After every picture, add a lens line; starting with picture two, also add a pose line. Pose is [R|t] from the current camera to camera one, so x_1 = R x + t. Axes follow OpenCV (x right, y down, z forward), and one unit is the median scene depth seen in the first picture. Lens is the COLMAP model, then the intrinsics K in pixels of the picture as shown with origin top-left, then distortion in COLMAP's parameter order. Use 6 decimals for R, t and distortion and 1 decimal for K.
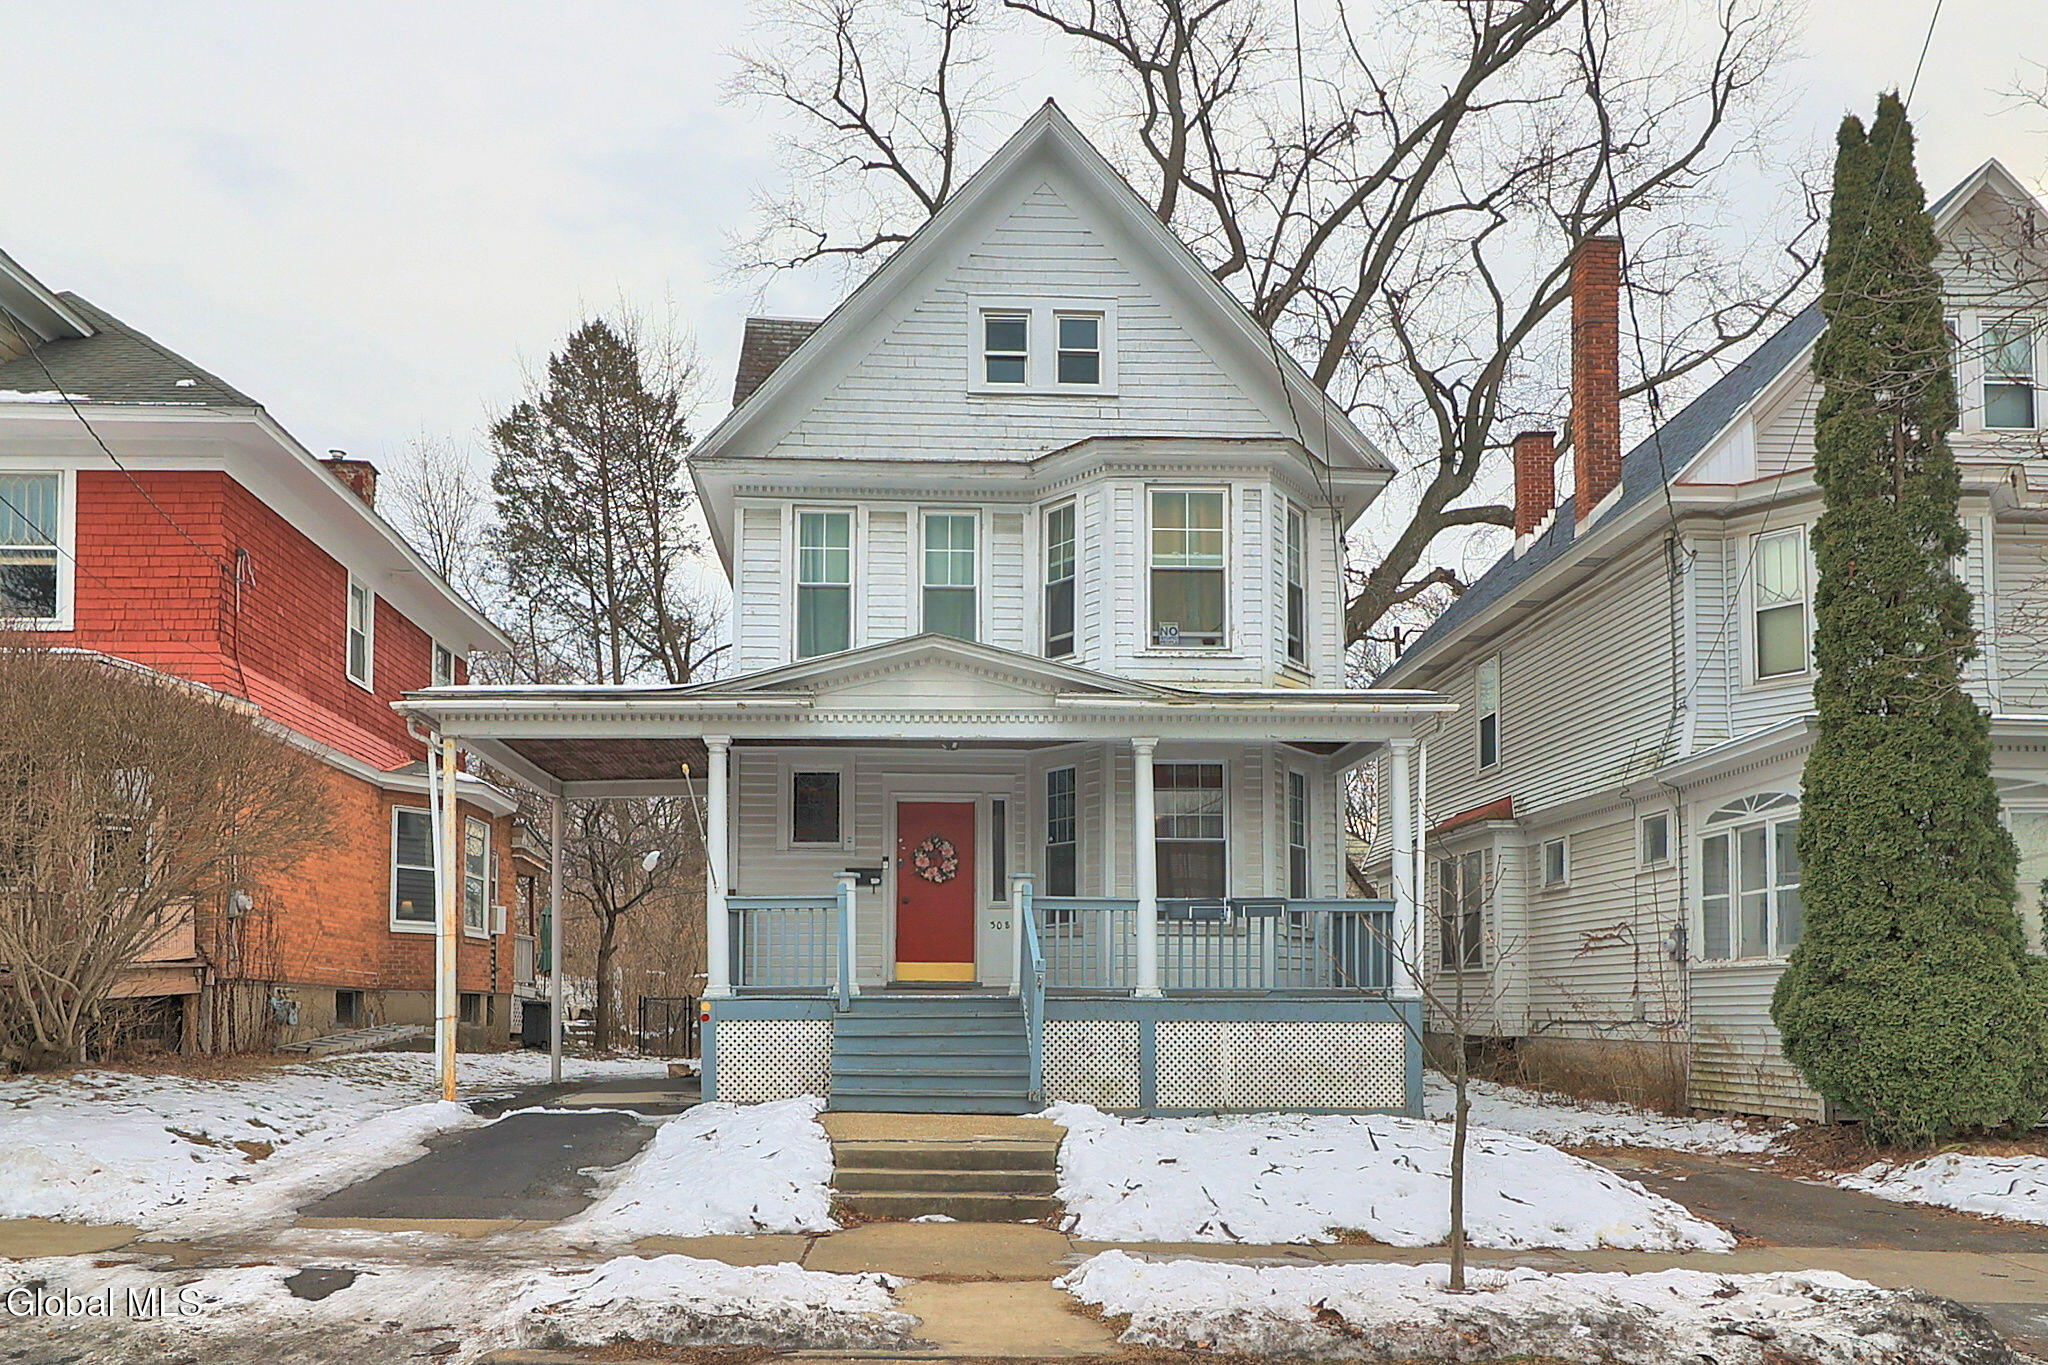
lens RADIAL K [[2515.7, 0, 1024.4], [0, 2515.7, 749.8], [0, 0, 1]] dist [0.009168, 0.002410]
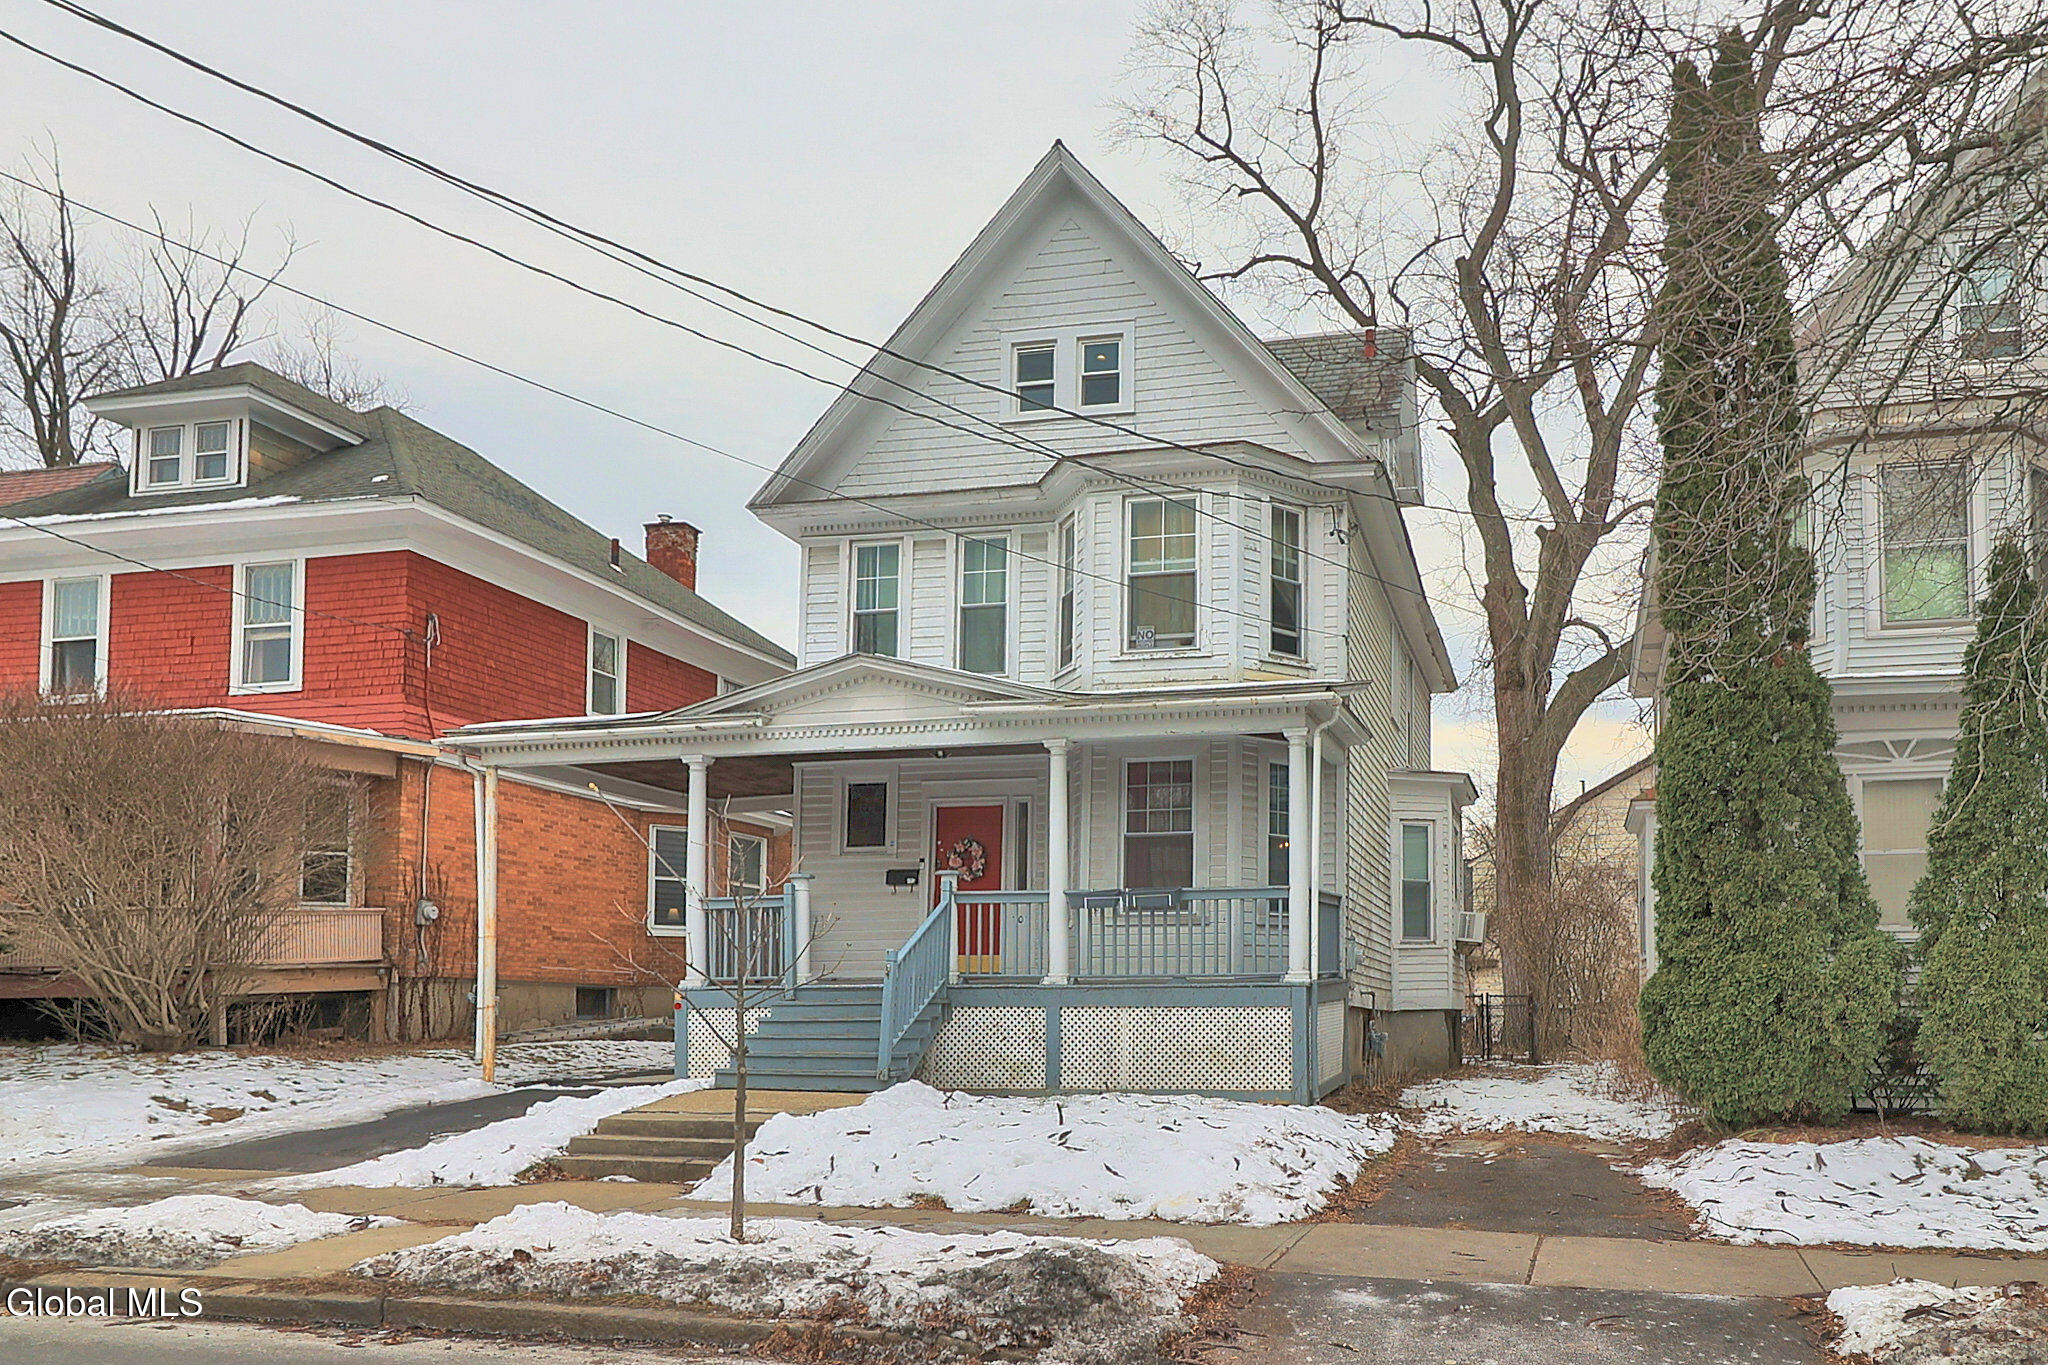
lens RADIAL K [[2506.4, 0, 1023.5], [0, 2506.4, 714.4], [0, 0, 1]] dist [0.004795, 0.013799]
pose [[0.923275, -0.050813, -0.380765, 0.397650], [0.044393, 0.998685, -0.025631, 0.010138], [0.381566, 0.006761, 0.924317, 0.017219]]
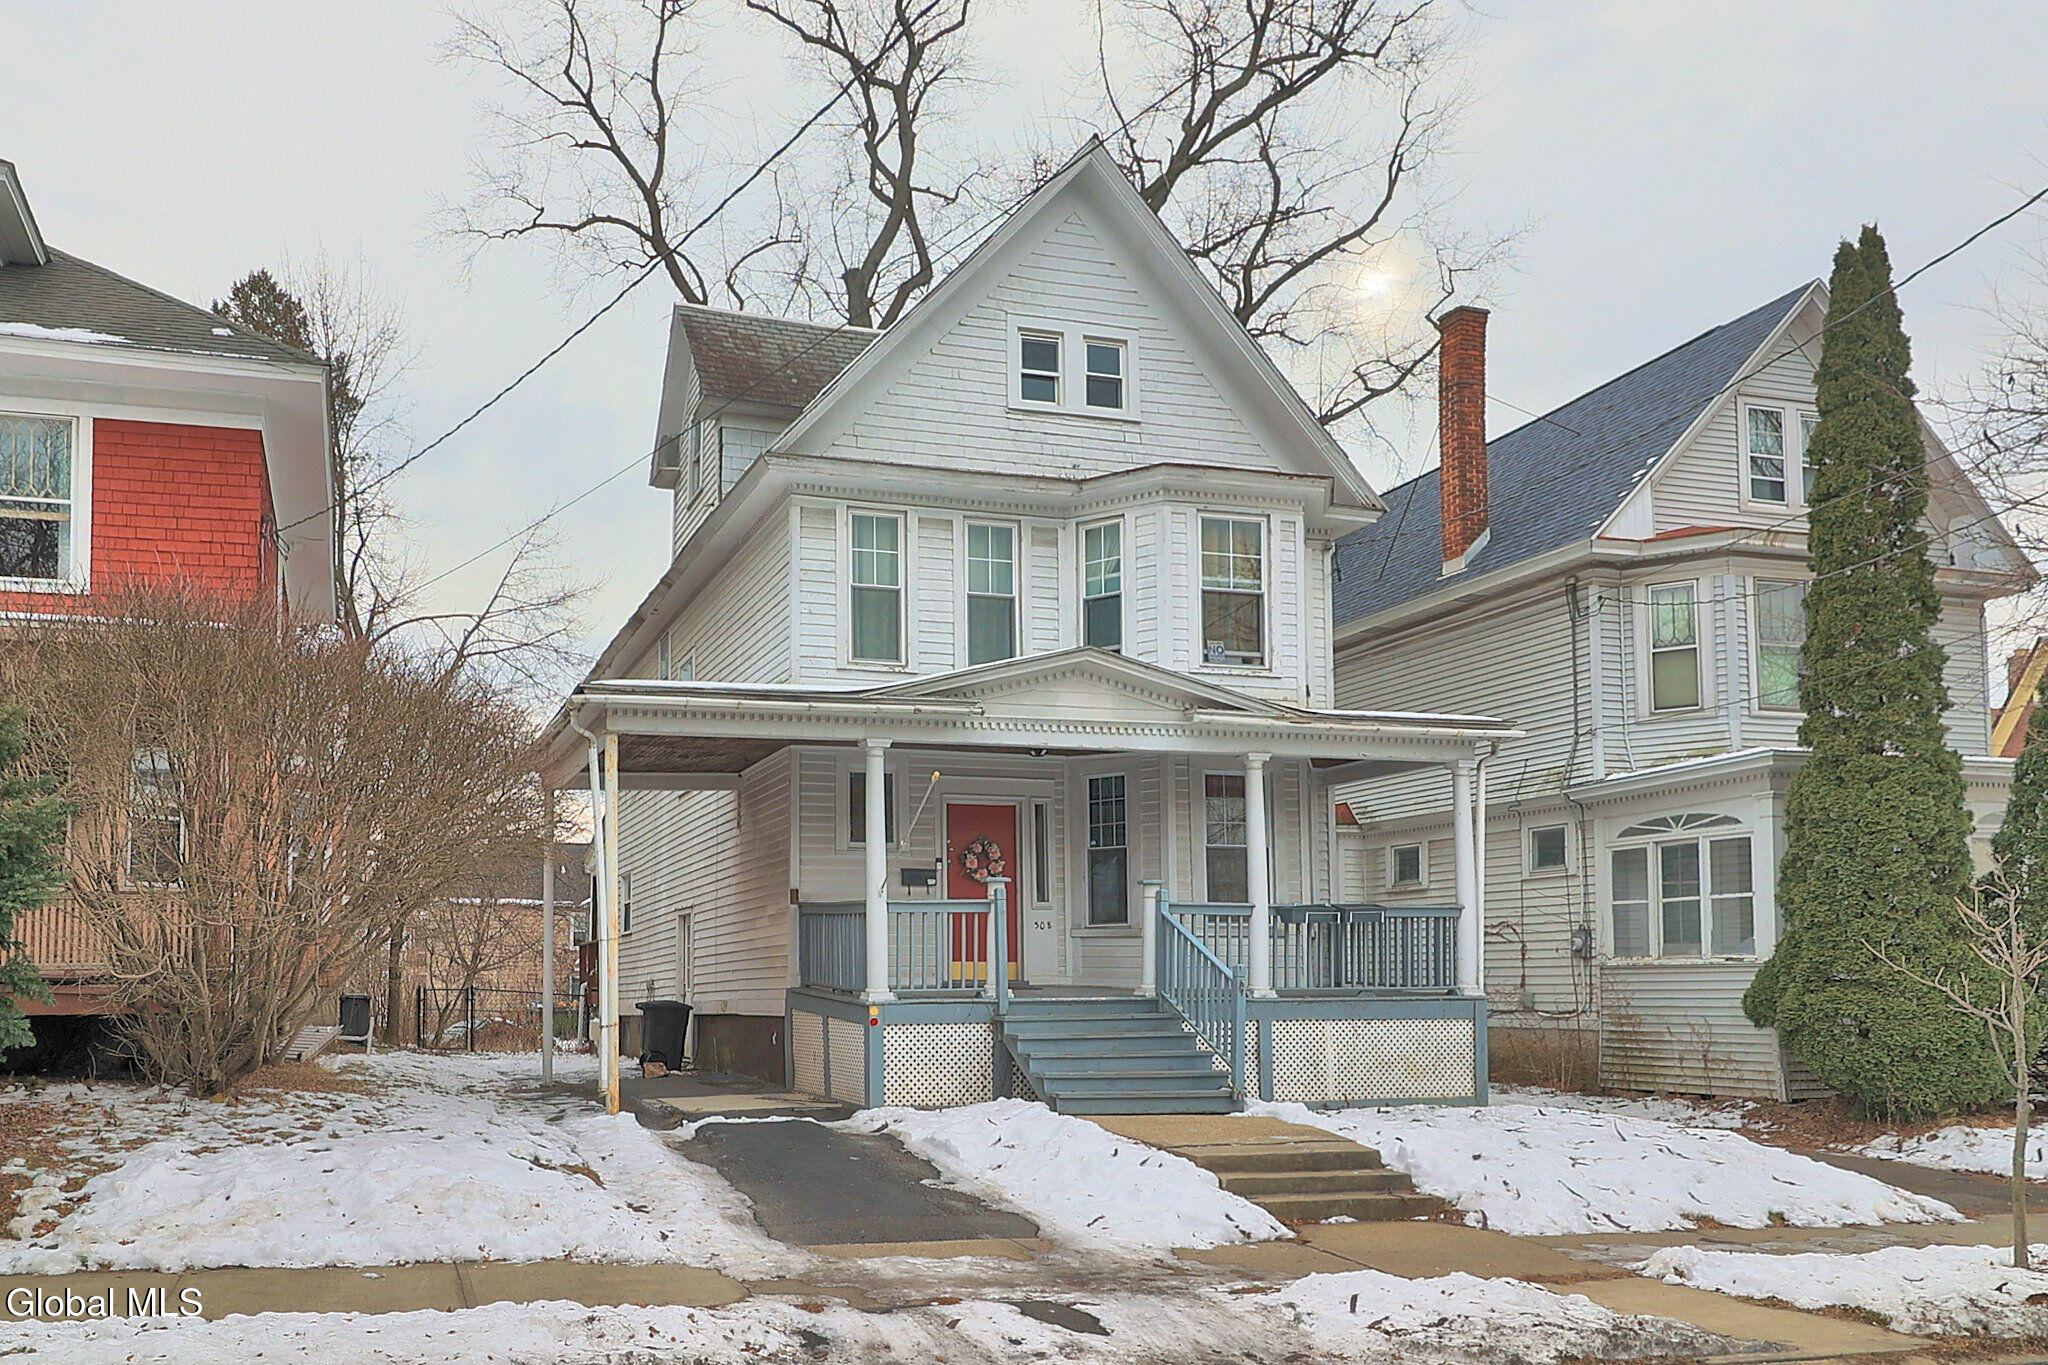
lens RADIAL K [[2419.4, 0, 1127.4], [0, 2419.4, 683.6], [0, 0, 1]] dist [-0.000567, 0.006877]
pose [[0.932559, 0.038730, 0.358934, -0.337327], [-0.032822, 0.999207, -0.022540, -0.008340], [-0.359522, 0.009239, 0.933091, 0.058721]]
